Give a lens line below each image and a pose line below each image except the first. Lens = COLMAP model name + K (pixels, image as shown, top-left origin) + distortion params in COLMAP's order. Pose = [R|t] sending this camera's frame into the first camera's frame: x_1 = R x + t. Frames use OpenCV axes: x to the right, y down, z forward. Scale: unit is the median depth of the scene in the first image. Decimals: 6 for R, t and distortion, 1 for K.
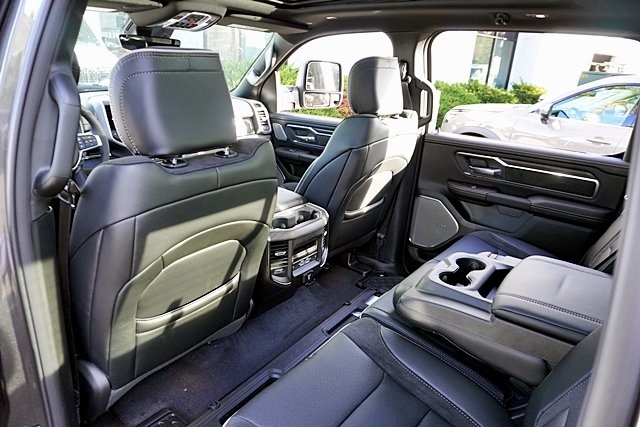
lens RADIAL K [[444.7, 0, 320.0], [0, 444.7, 213.5], [0, 0, 1]] dist [0.000065, -0.000021]
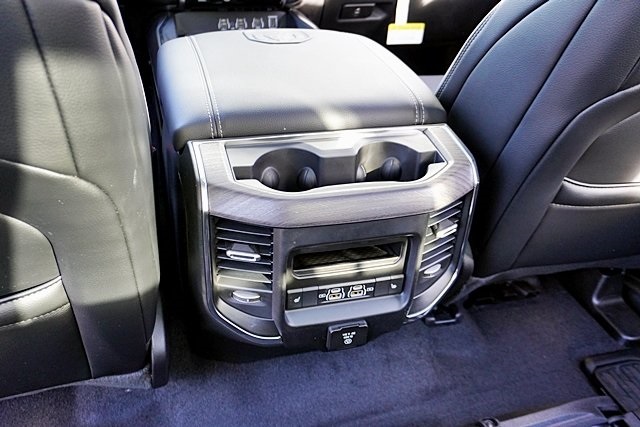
lens RADIAL K [[594.4, 0, 320.0], [0, 594.4, 213.5], [0, 0, 1]] dist [-0.005811, -0.004289]
pose [[0.803753, 0.316059, -0.504072, 0.156801], [-0.210708, 0.943534, 0.255629, -0.060184], [0.556403, -0.099251, 0.824964, 0.608478]]
